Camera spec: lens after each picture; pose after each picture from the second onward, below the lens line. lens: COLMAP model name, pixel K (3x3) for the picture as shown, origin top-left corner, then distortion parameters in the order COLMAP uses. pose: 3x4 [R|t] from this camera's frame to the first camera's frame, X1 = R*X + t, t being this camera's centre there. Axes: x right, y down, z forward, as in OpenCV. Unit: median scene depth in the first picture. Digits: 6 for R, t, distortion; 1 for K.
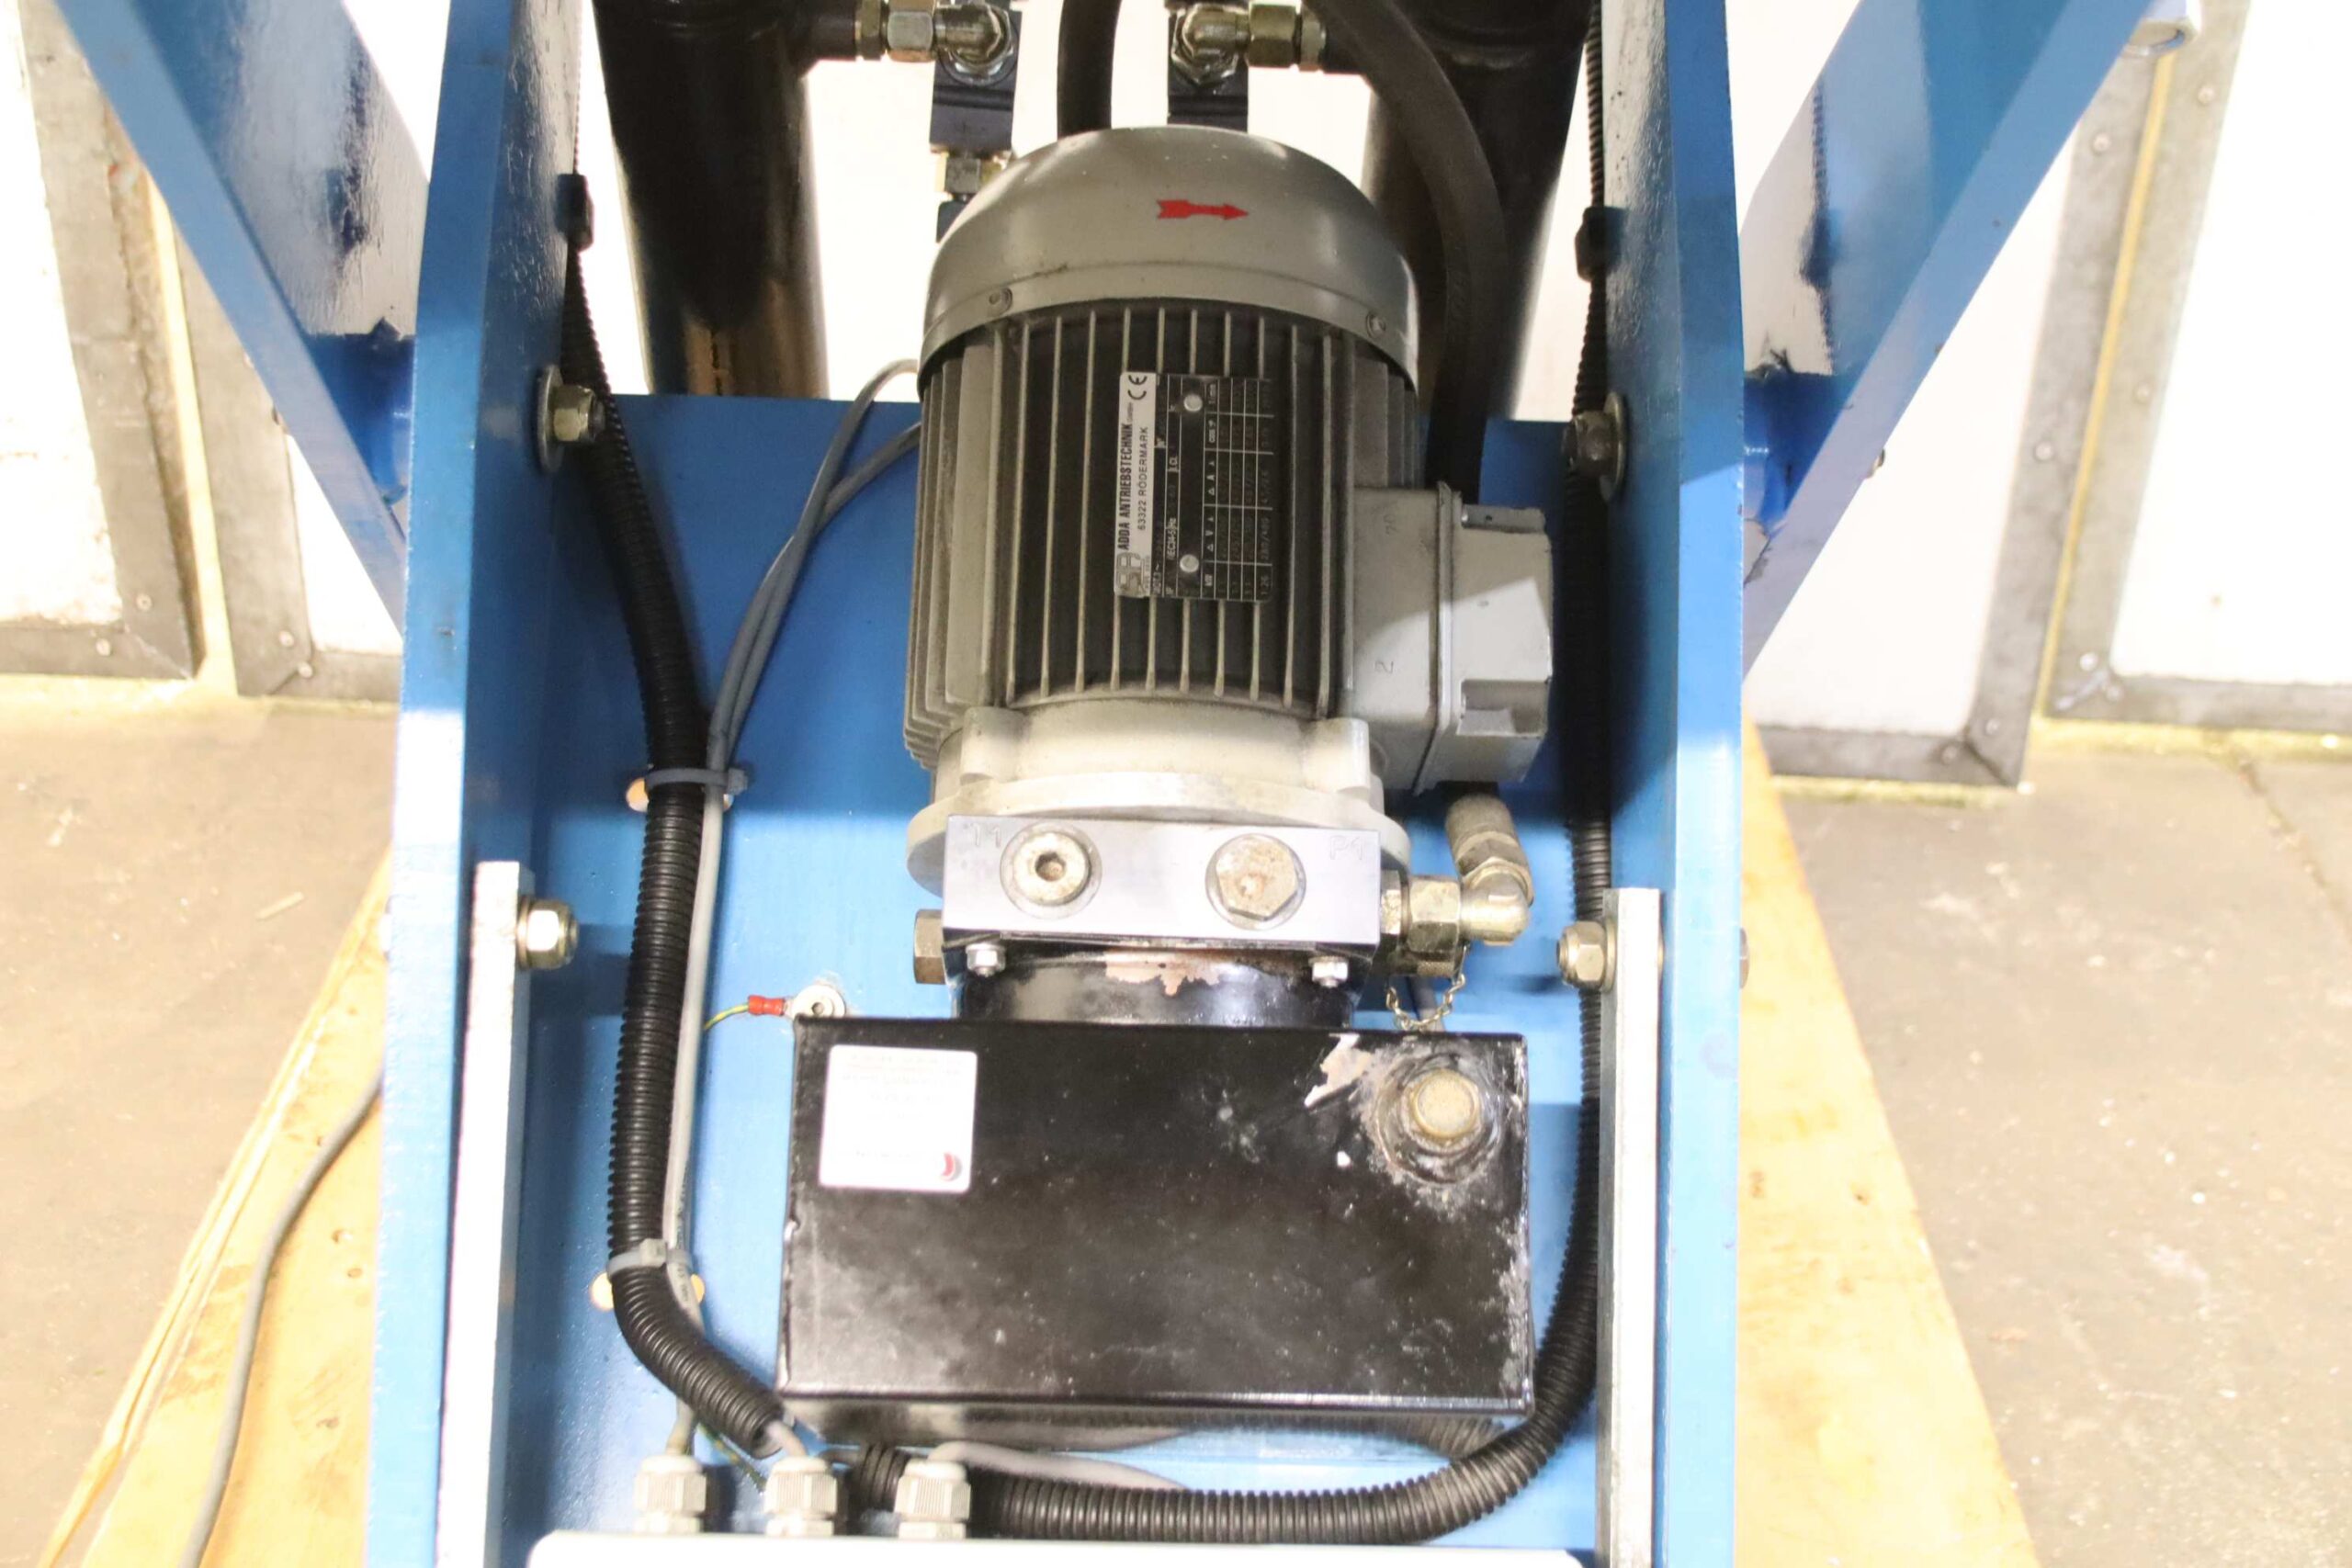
lens RADIAL K [[3128.4, 0, 1209.6], [0, 3128.4, 824.4], [0, 0, 1]] dist [0.037481, 0.000000]
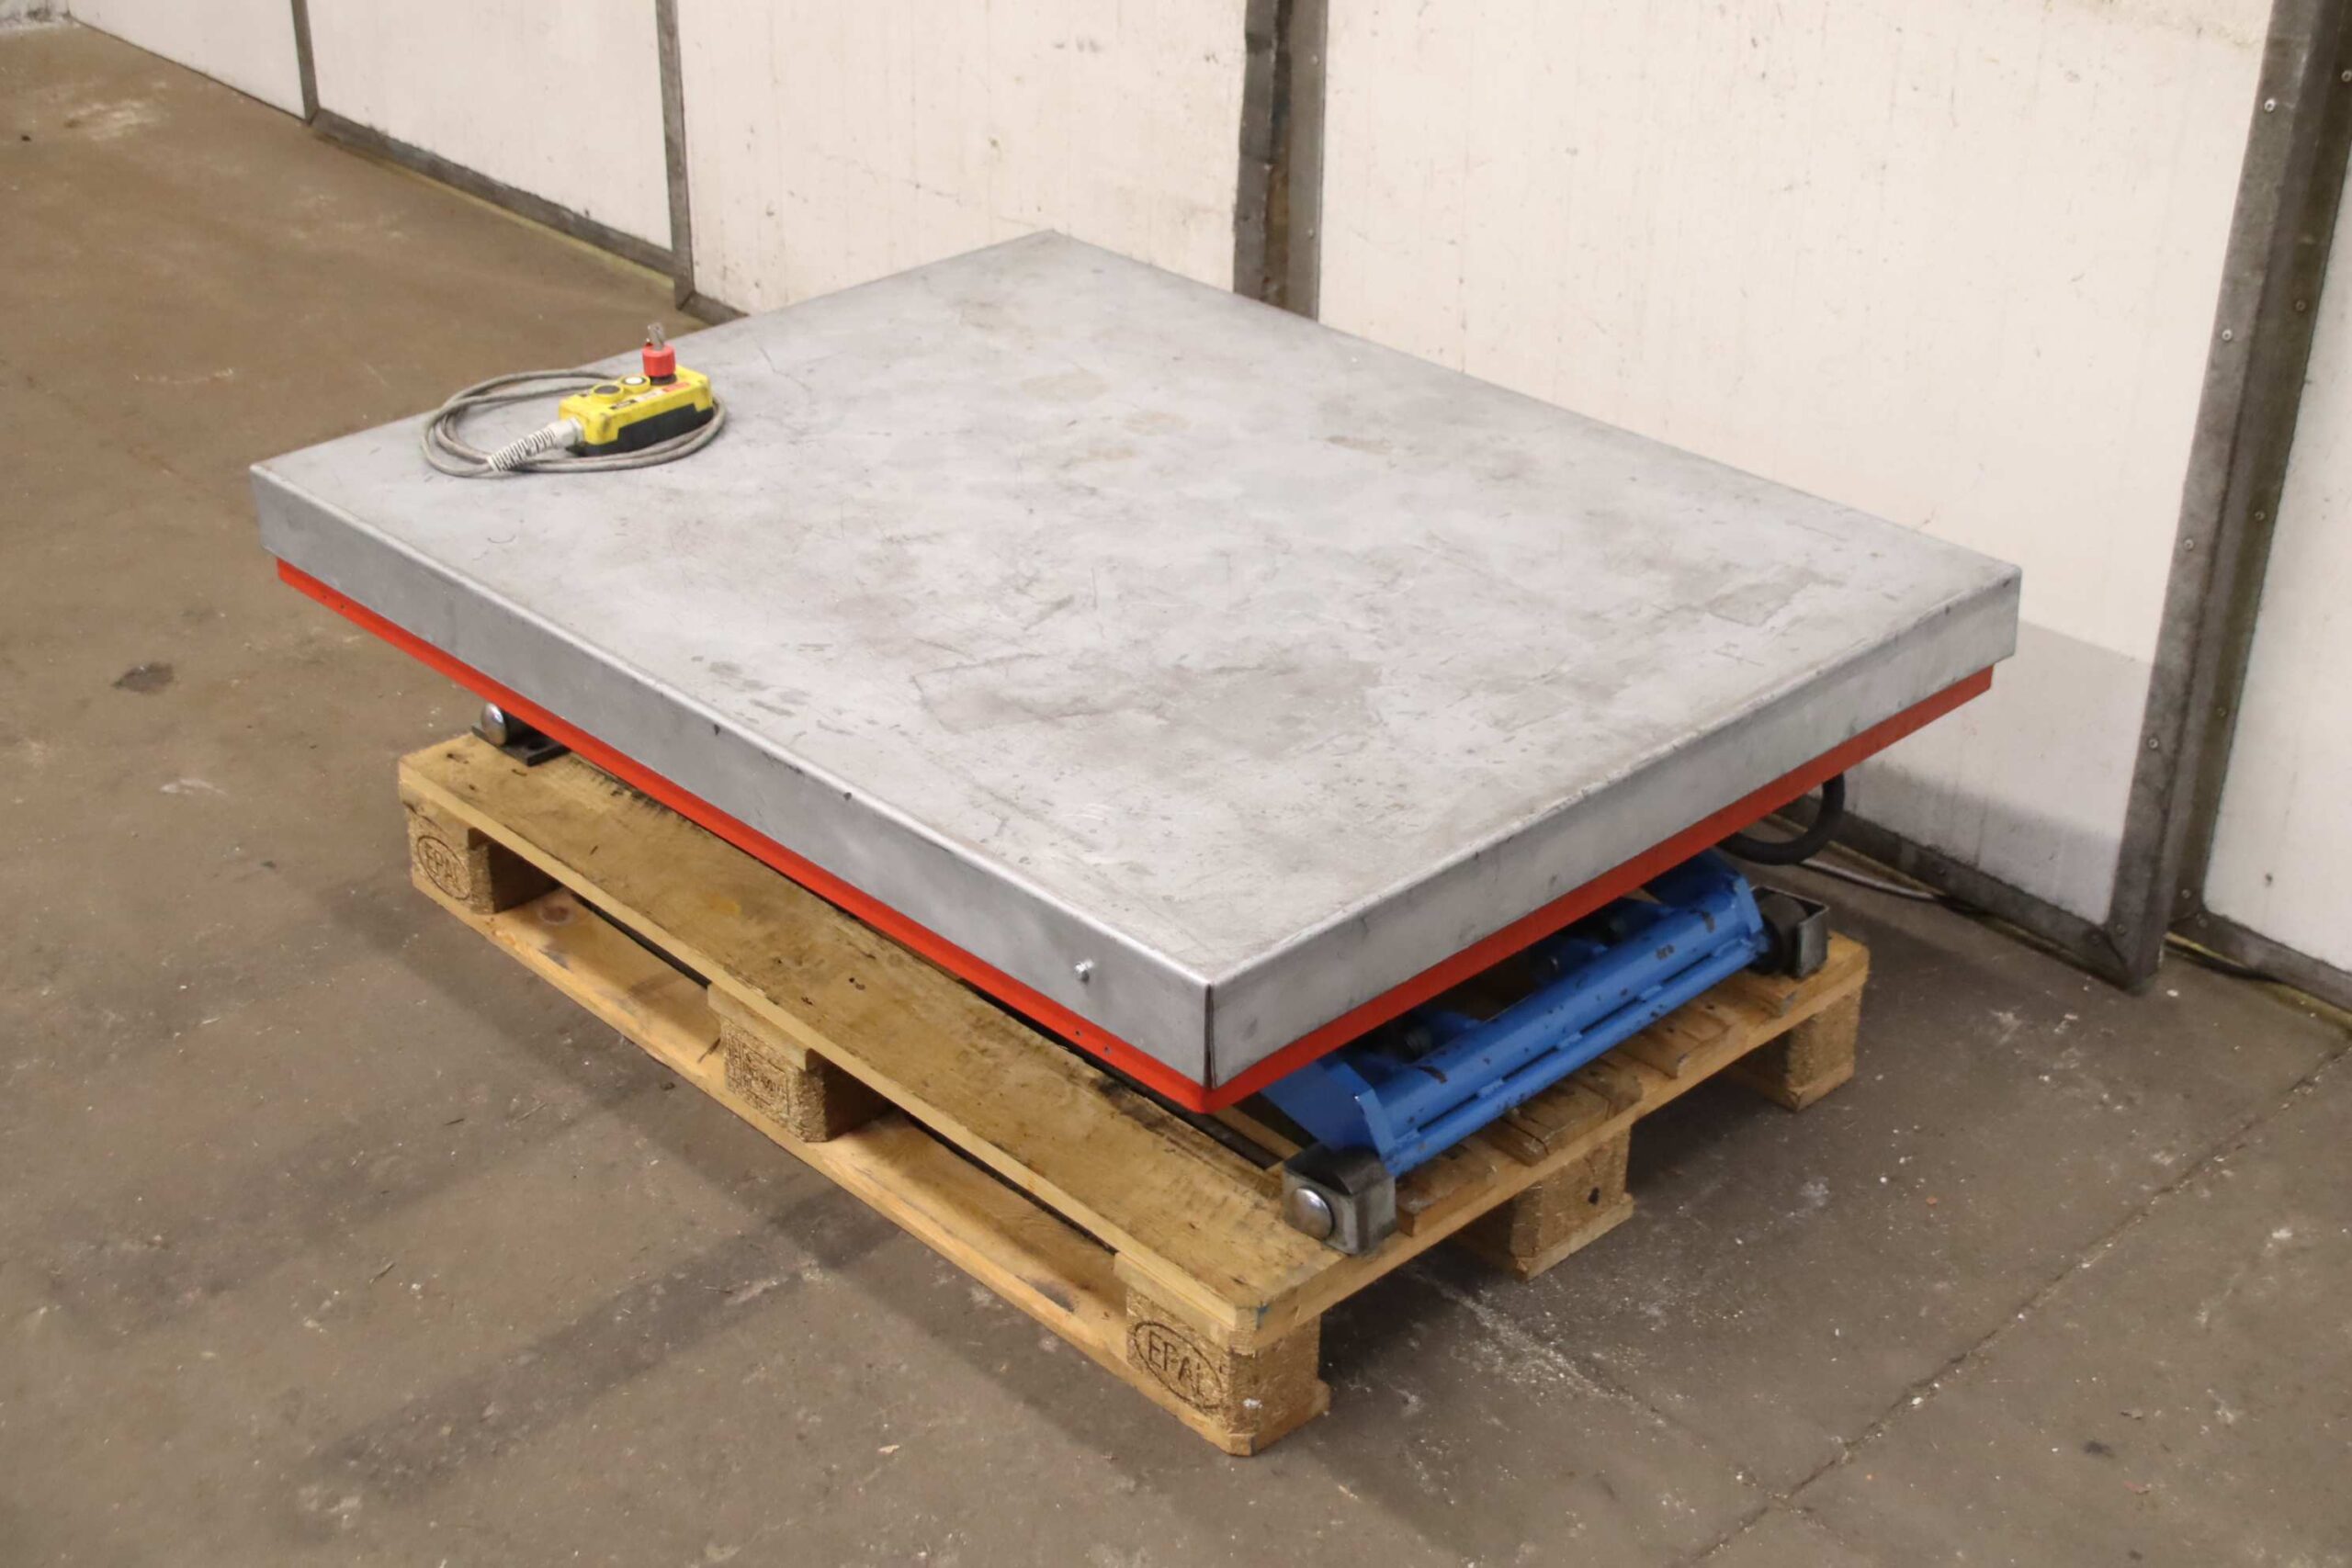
lens RADIAL K [[3128.4, 0, 1181.3], [0, 3128.4, 765.0], [0, 0, 1]] dist [0.037481, 0.000000]
pose [[0.687021, 0.311609, -0.656431, 0.896369], [-0.343664, 0.935300, 0.084310, -0.076355], [0.640232, 0.167669, 0.749660, -0.365496]]
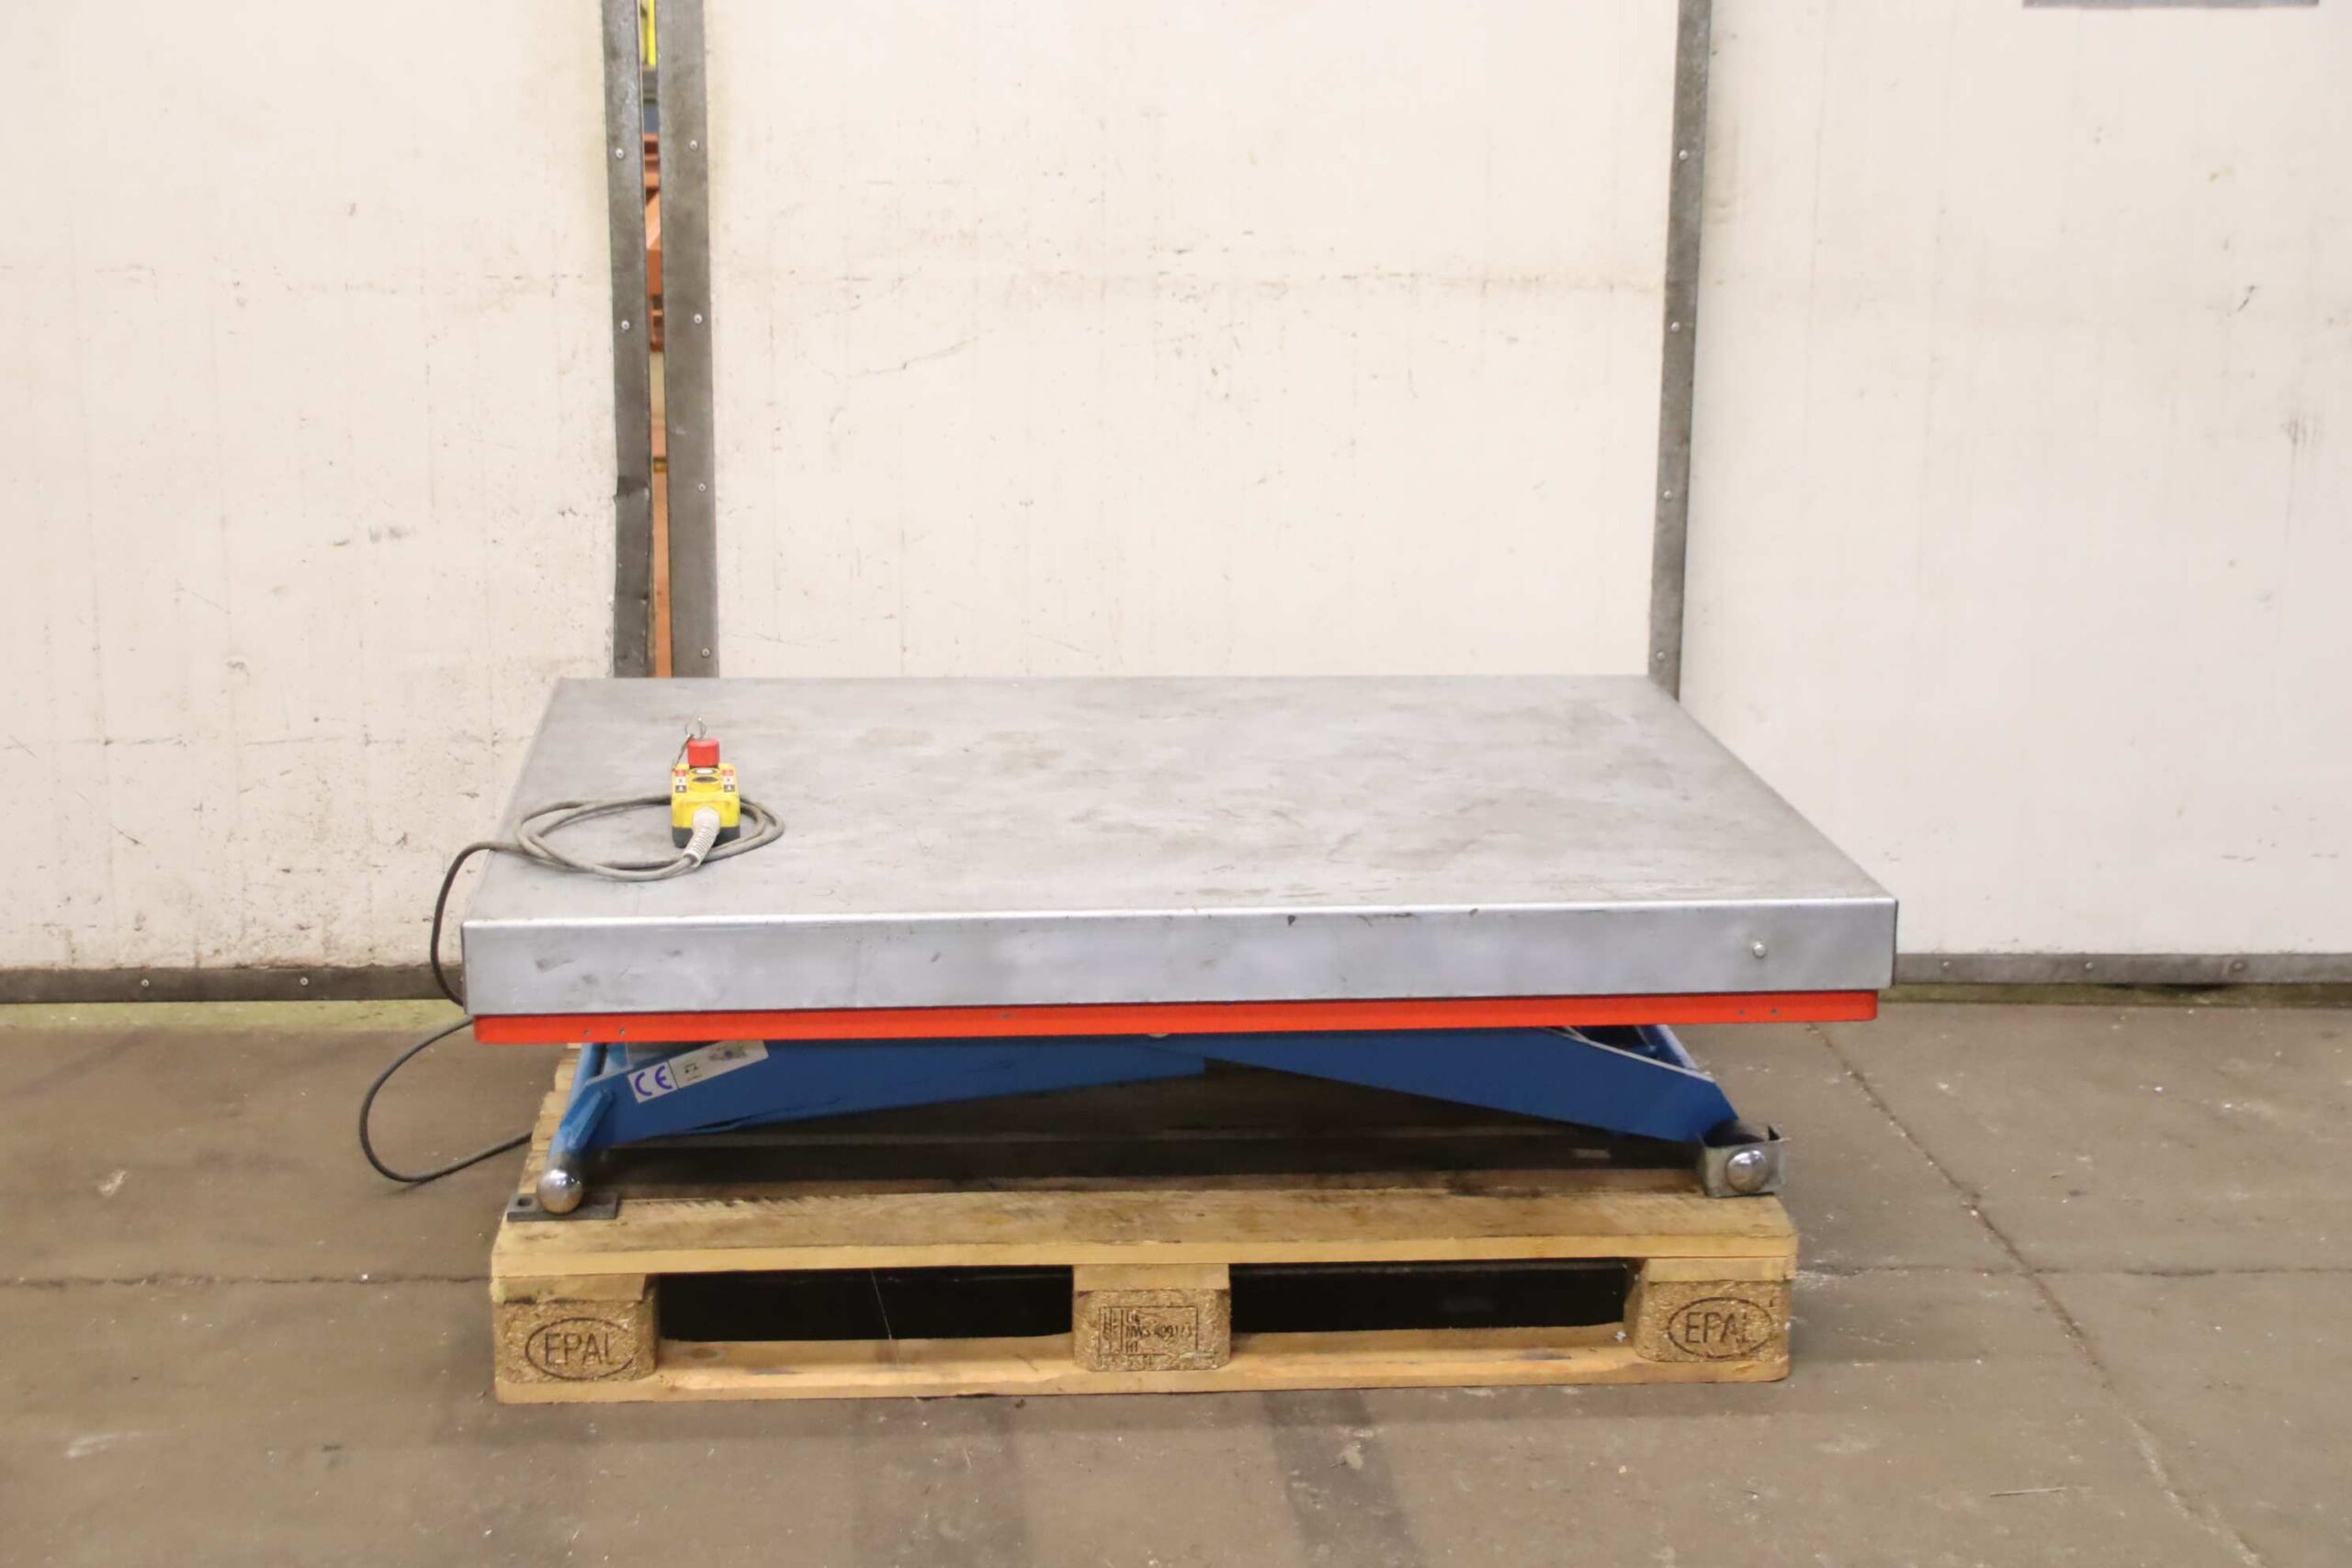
lens RADIAL K [[3590.1, 0, 1212.0], [0, 3590.1, 763.2], [0, 0, 1]] dist [0.085130, 0.000000]
pose [[0.996184, -0.041248, 0.076912, -0.168077], [0.061114, 0.958822, -0.277355, 0.435361], [-0.062304, 0.280998, 0.957684, -1.079052]]
